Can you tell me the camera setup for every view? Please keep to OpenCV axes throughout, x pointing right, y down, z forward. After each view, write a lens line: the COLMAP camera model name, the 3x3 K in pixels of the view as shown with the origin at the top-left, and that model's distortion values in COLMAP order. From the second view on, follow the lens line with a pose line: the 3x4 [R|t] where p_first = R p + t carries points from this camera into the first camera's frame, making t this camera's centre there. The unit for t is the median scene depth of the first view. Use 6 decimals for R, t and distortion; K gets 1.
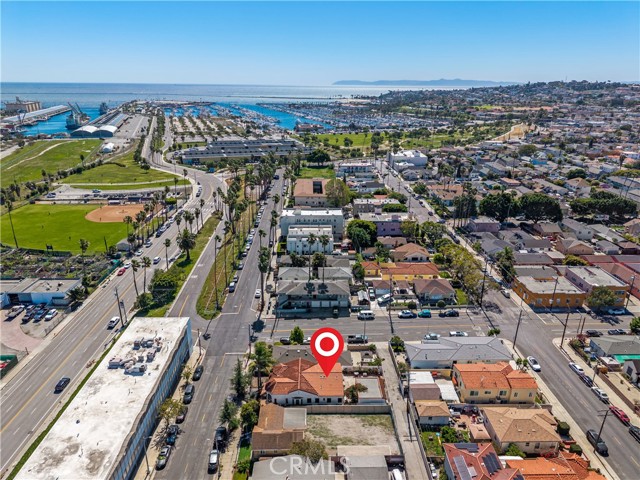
lens RADIAL K [[431.4, 0, 320.0], [0, 431.4, 240.0], [0, 0, 1]] dist [0.108703, -0.108673]
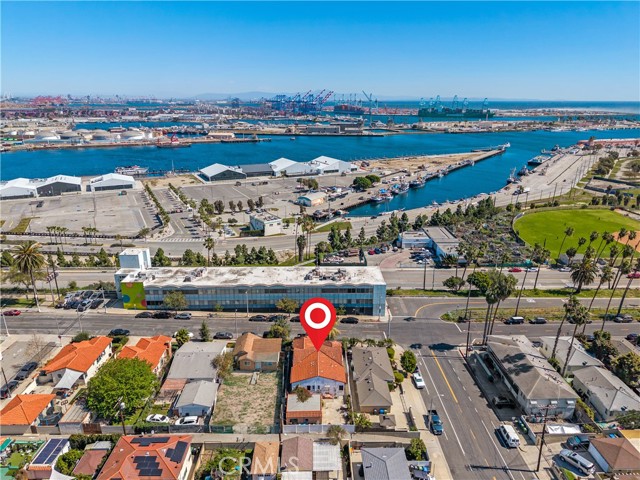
lens RADIAL K [[432.1, 0, 320.0], [0, 432.1, 240.0], [0, 0, 1]] dist [0.056494, -0.062580]
pose [[-0.014242, 0.303934, -0.952586, 0.579733], [-0.343759, 0.893124, 0.290102, -0.149640], [0.938950, 0.331592, 0.091760, 0.579372]]
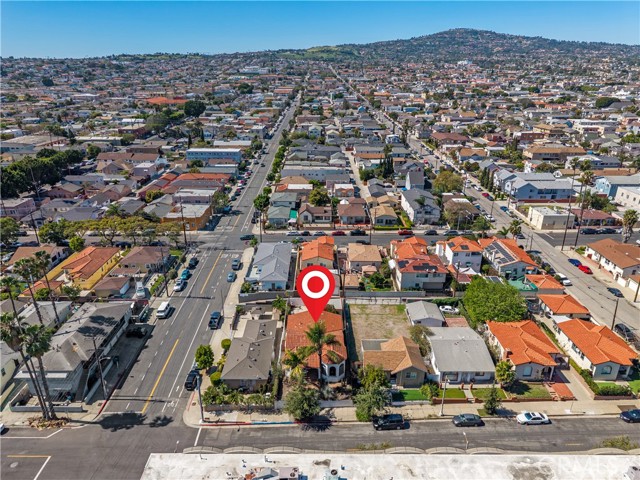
lens RADIAL K [[432.1, 0, 320.0], [0, 432.1, 240.0], [0, 0, 1]] dist [0.056494, -0.062580]
pose [[0.005265, -0.369440, 0.929240, -0.532788], [0.339913, 0.874582, 0.345784, -0.100876], [-0.940442, 0.314040, 0.130182, 0.577137]]
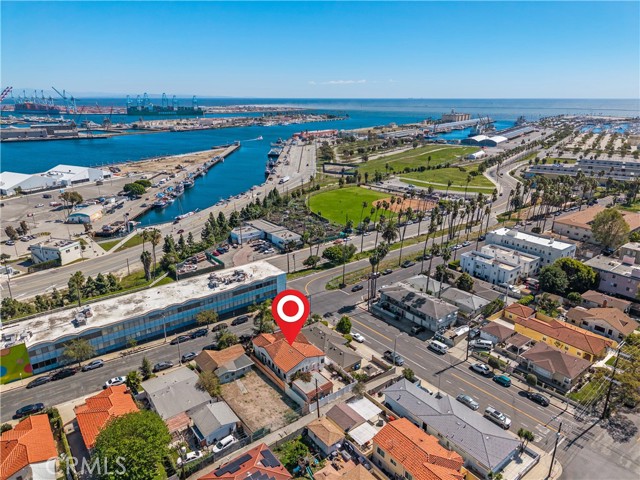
lens RADIAL K [[432.1, 0, 320.0], [0, 432.1, 240.0], [0, 0, 1]] dist [0.056494, -0.062580]
pose [[0.592935, 0.248643, -0.765901, 0.545762], [-0.271468, 0.957178, 0.100577, -0.049434], [0.758111, 0.148282, 0.635043, 0.237489]]
